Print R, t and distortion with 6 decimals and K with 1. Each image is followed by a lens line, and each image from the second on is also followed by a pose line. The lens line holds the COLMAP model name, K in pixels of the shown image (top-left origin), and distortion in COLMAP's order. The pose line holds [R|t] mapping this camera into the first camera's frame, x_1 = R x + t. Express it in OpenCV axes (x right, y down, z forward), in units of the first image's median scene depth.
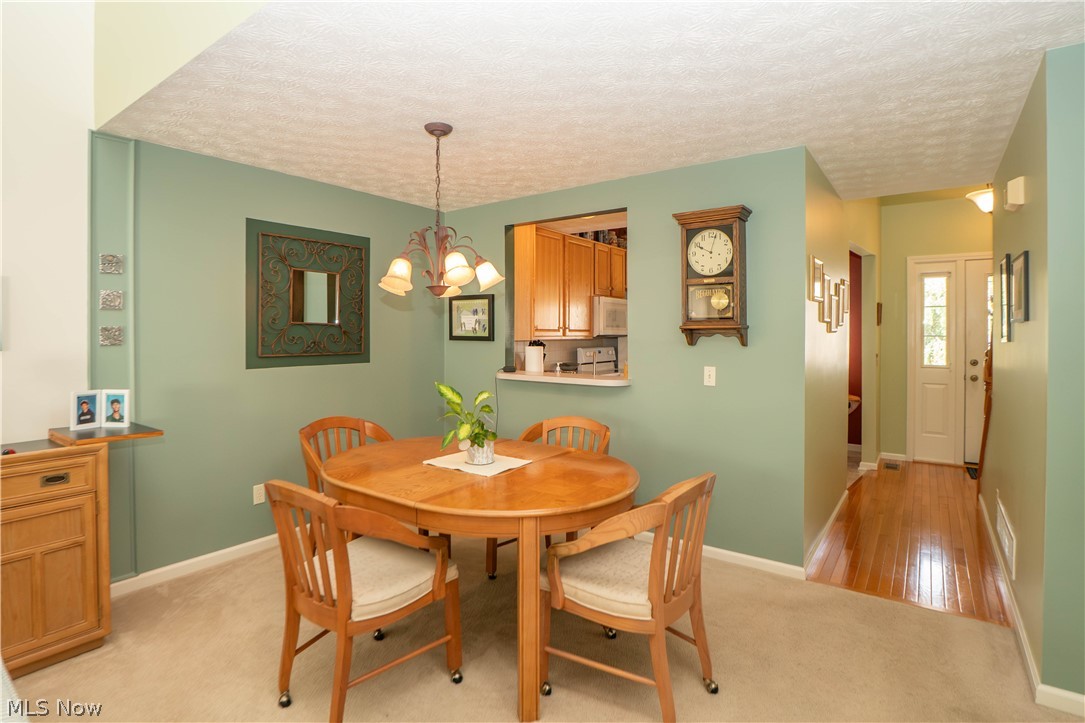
lens RADIAL K [[532.2, 0, 536.6], [0, 532.2, 334.4], [0, 0, 1]] dist [-0.026775, 0.000488]
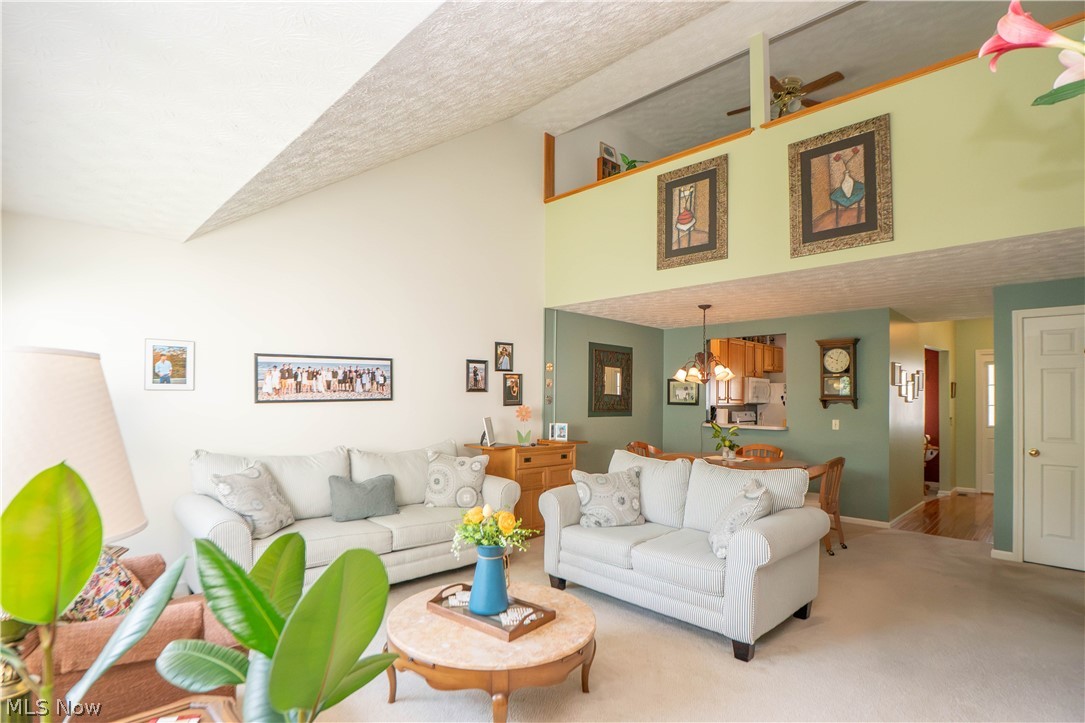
lens RADIAL K [[525.9, 0, 546.4], [0, 525.9, 389.1], [0, 0, 1]] dist [-0.003741, -0.000126]
pose [[0.989561, 0.007416, -0.143922, -0.358672], [-0.011197, 0.999613, -0.025478, 0.009664], [0.143678, 0.026824, 0.989261, -0.846432]]
